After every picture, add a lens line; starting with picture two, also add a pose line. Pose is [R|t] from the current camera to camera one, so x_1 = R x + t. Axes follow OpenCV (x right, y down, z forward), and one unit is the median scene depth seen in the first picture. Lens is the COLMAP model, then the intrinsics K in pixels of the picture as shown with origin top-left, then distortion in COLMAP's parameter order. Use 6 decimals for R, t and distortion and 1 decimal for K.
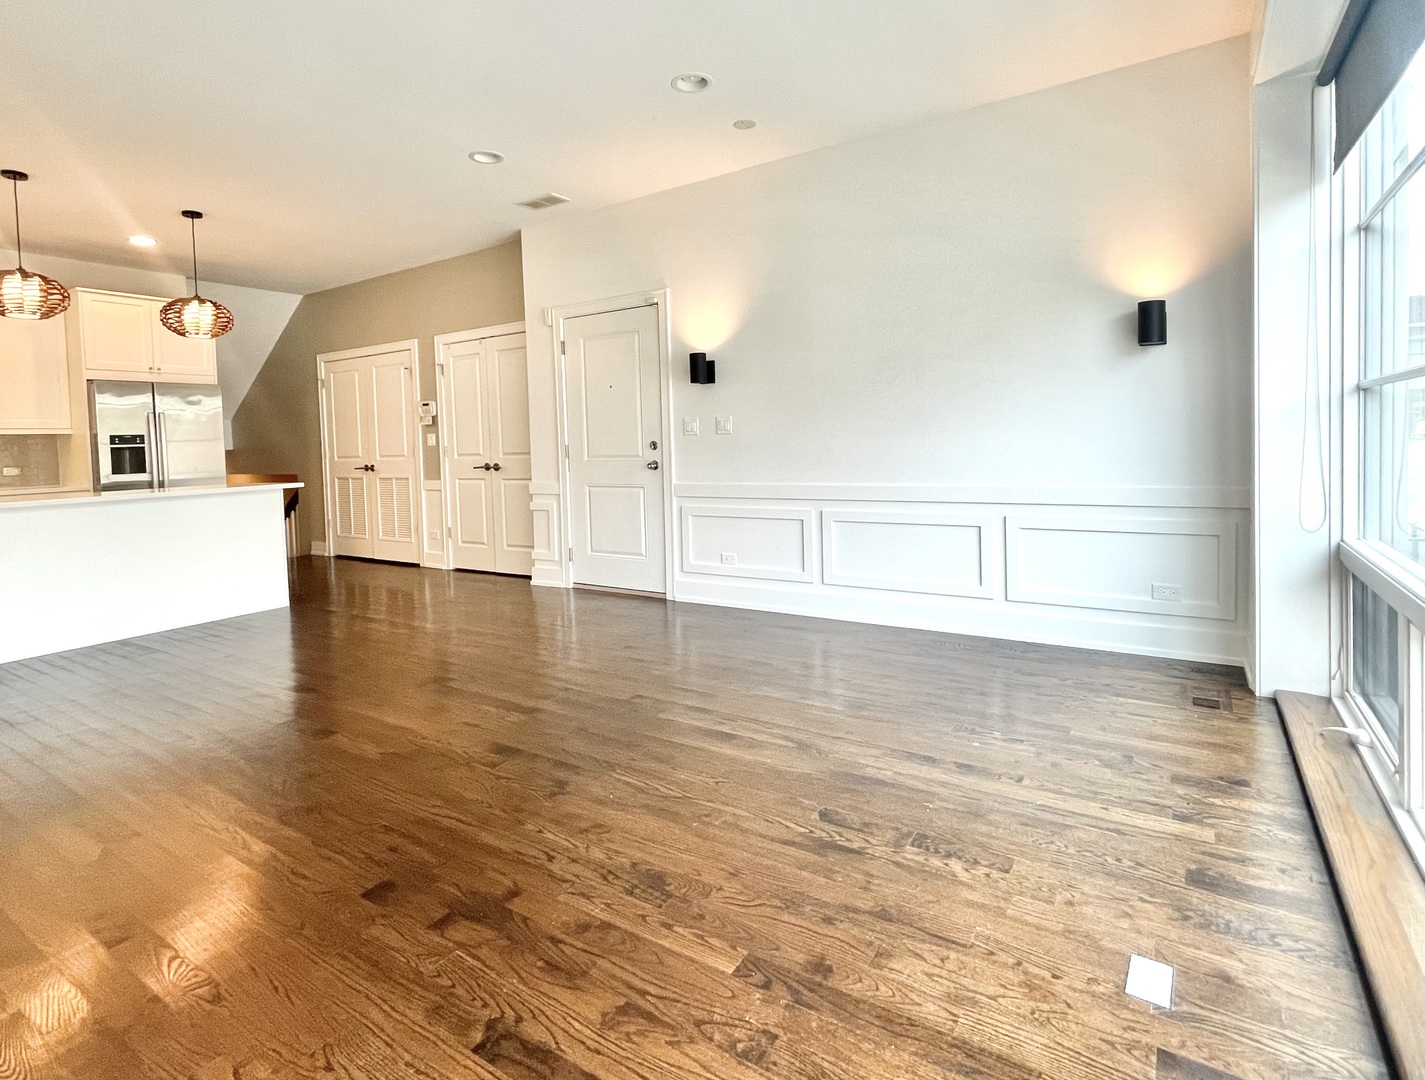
lens RADIAL K [[730.3, 0, 706.7], [0, 730.3, 467.8], [0, 0, 1]] dist [-0.006535, -0.000433]
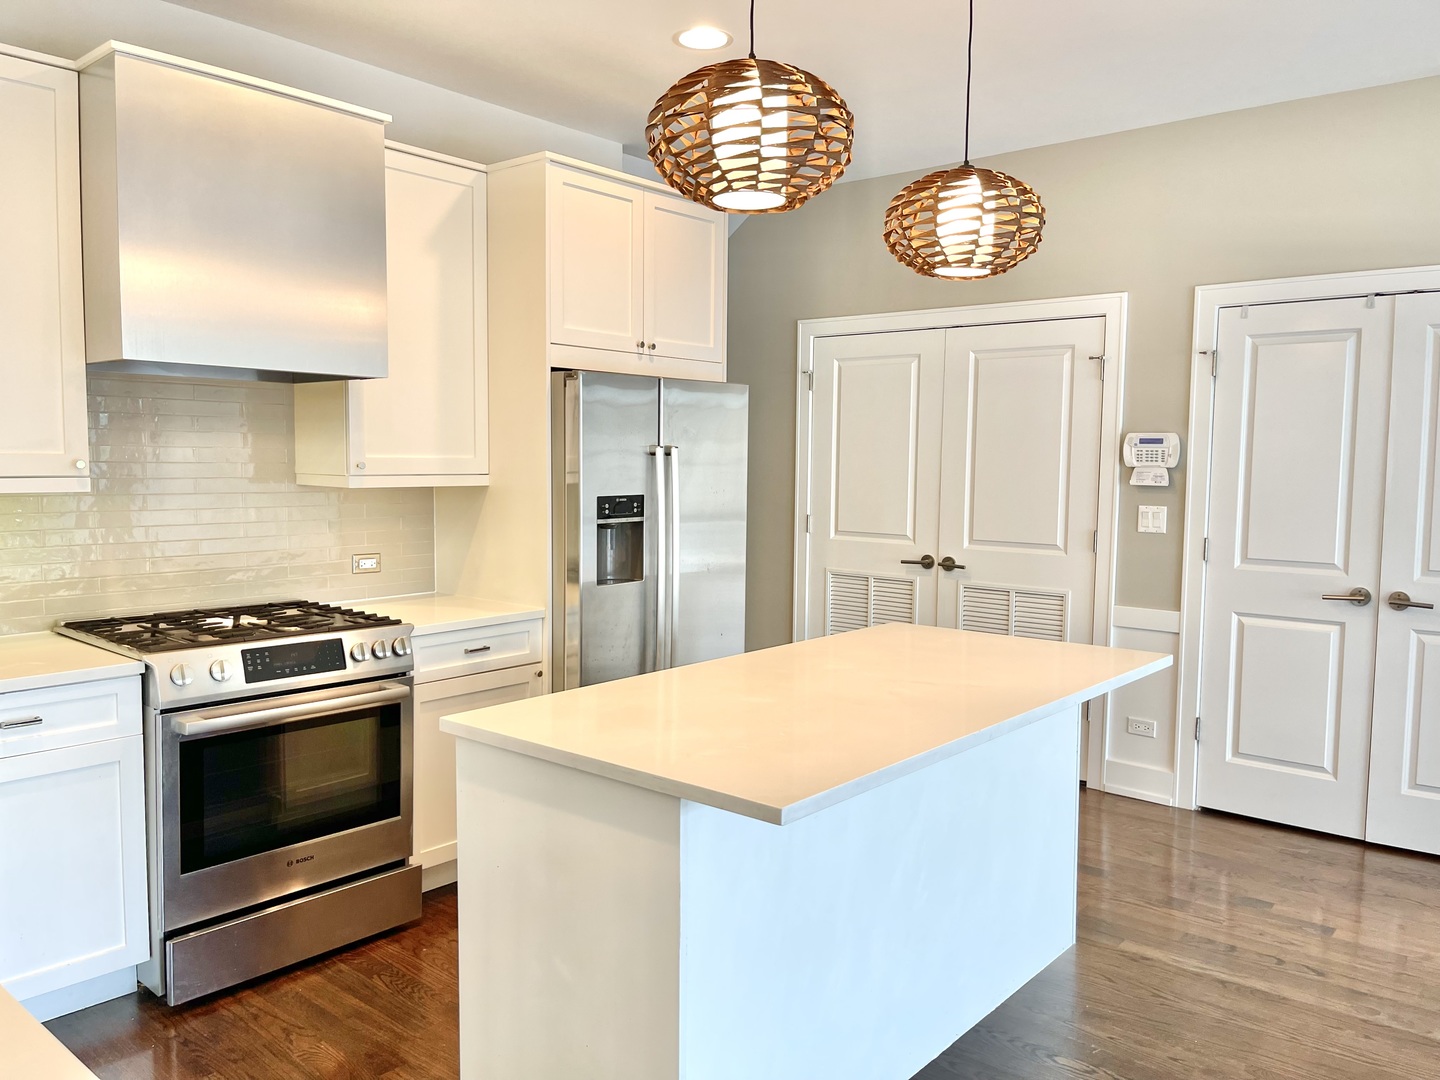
lens RADIAL K [[1080.2, 0, 714.8], [0, 1080.2, 533.0], [0, 0, 1]] dist [0.013978, 0.003761]
pose [[0.992841, 0.050156, -0.108399, -0.579951], [-0.045885, 0.998082, 0.041549, -0.045552], [0.110275, -0.036278, 0.993239, 0.307684]]
